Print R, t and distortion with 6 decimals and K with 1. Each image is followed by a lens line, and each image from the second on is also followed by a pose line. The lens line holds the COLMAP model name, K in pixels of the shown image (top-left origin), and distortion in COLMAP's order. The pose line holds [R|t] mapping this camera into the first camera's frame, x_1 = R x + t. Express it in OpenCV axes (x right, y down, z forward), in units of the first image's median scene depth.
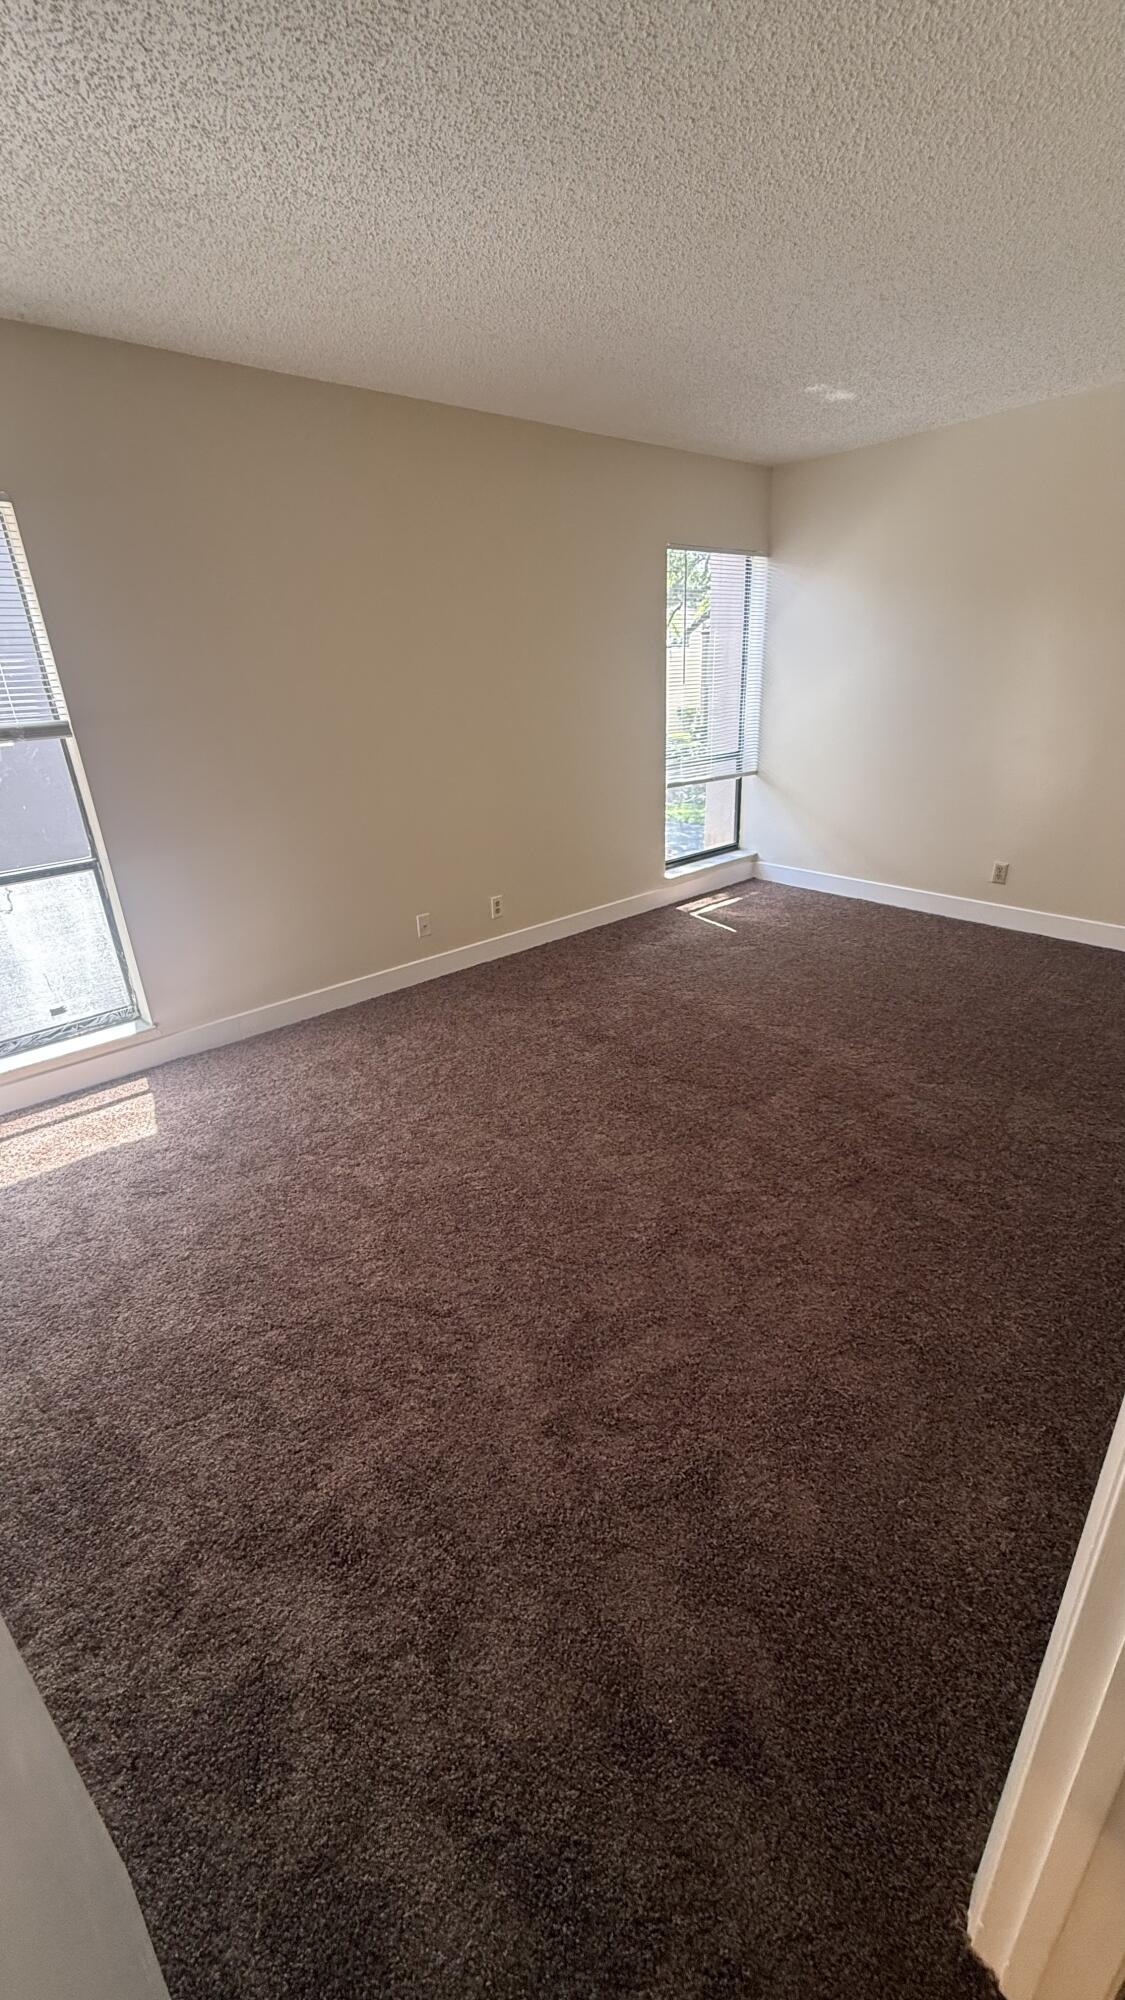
lens RADIAL K [[798.0, 0, 560.3], [0, 798.0, 992.9], [0, 0, 1]] dist [0.001252, -0.000164]
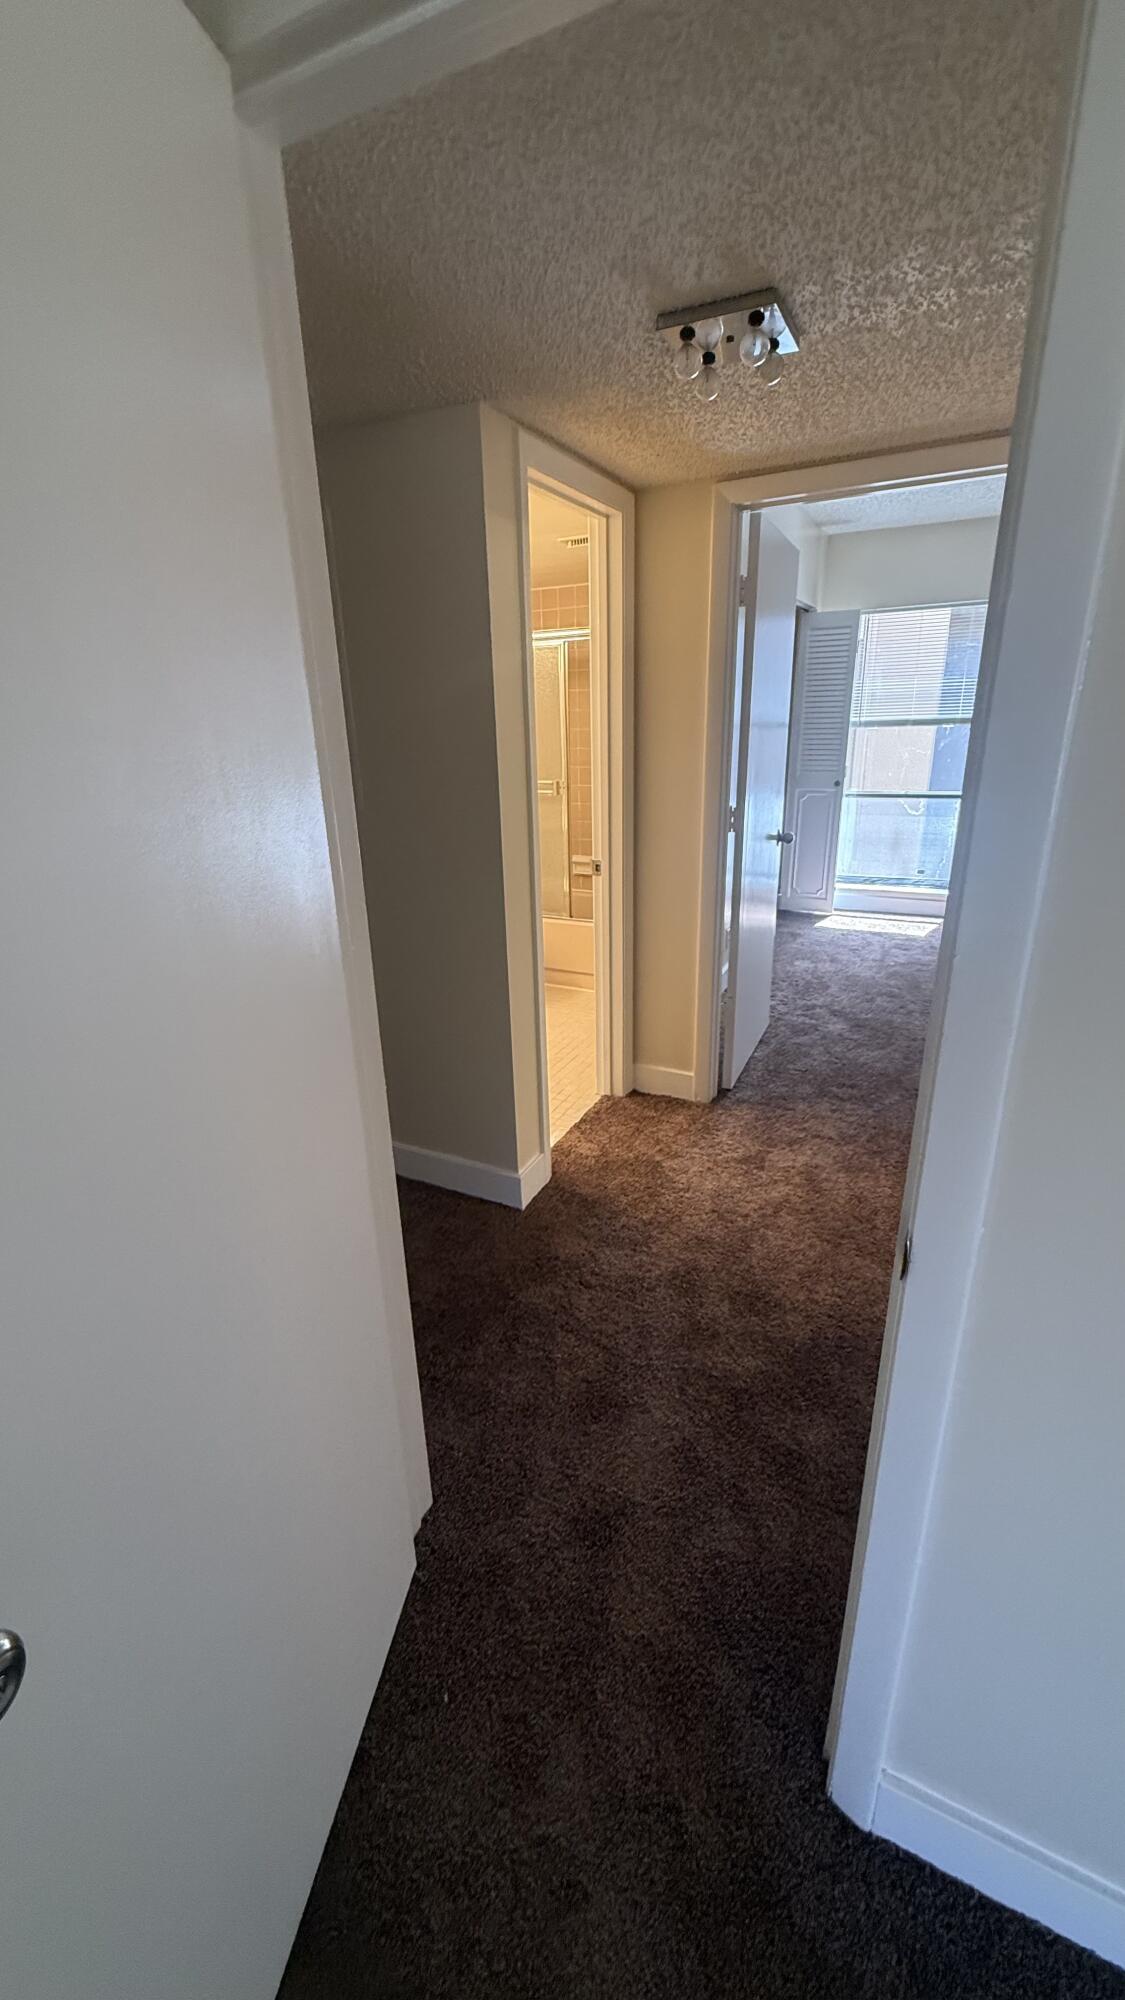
lens RADIAL K [[798.0, 0, 560.3], [0, 798.0, 992.9], [0, 0, 1]] dist [0.001252, -0.000164]
pose [[0.370509, 0.333860, -0.866753, 0.693901], [-0.341863, 0.916679, 0.206955, 0.161618], [0.863628, 0.219632, 0.453772, -0.468235]]
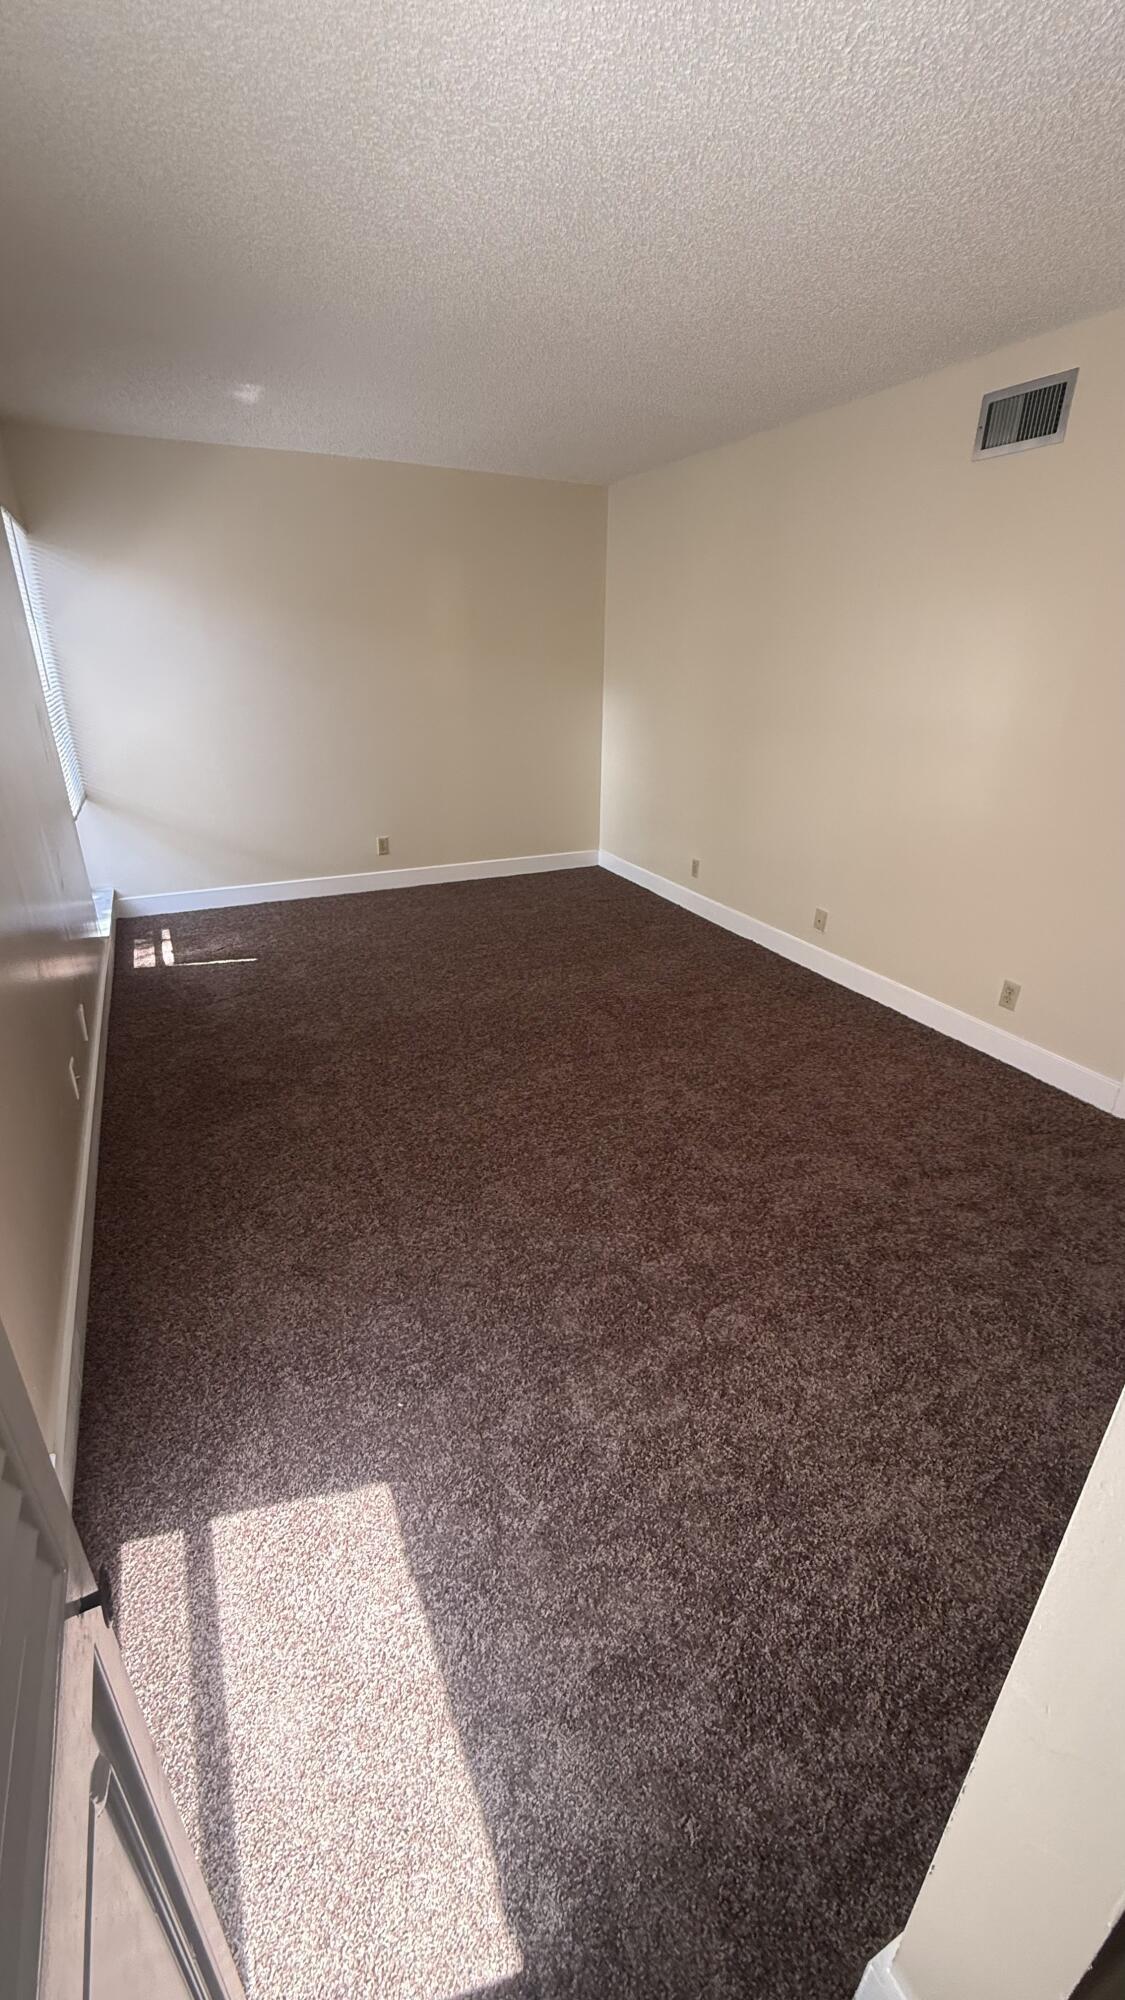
lens RADIAL K [[798.0, 0, 560.3], [0, 798.0, 992.9], [0, 0, 1]] dist [0.001252, -0.000164]
pose [[0.271349, -0.352069, 0.895777, -0.711903], [0.346825, 0.903938, 0.250216, -0.204899], [-0.897821, 0.242782, 0.367389, 0.470725]]
